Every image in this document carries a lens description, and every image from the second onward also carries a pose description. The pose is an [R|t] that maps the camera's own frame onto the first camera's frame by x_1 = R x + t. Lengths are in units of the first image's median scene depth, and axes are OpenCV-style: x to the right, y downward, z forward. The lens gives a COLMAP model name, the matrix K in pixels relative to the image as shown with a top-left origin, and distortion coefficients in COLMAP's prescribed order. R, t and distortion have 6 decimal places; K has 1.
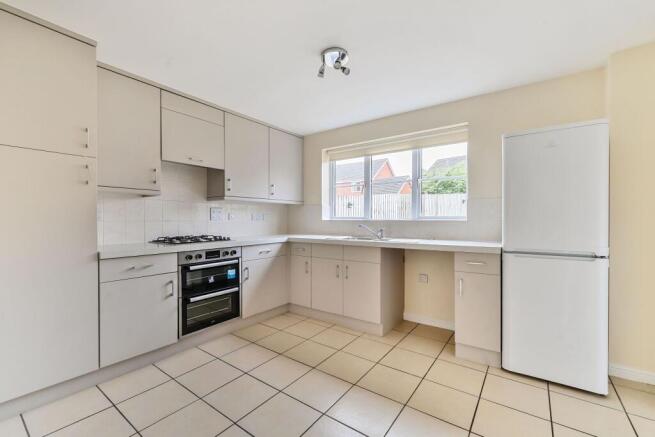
lens RADIAL K [[276.4, 0, 327.5], [0, 276.4, 218.5], [0, 0, 1]] dist [0.000208, 0.000004]
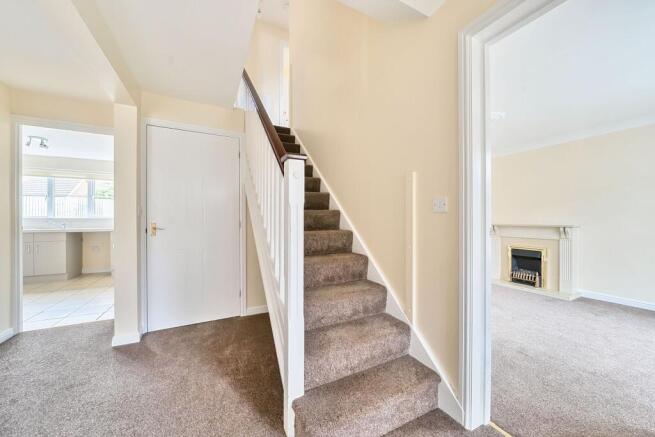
lens RADIAL K [[235.3, 0, 327.5], [0, 235.3, 218.5], [0, 0, 1]] dist [-0.021904, -0.000015]
pose [[0.454099, -0.006539, 0.890927, -0.332480], [-0.007025, 0.999916, 0.010919, -0.019062], [-0.890924, -0.011217, 0.454015, -1.122060]]
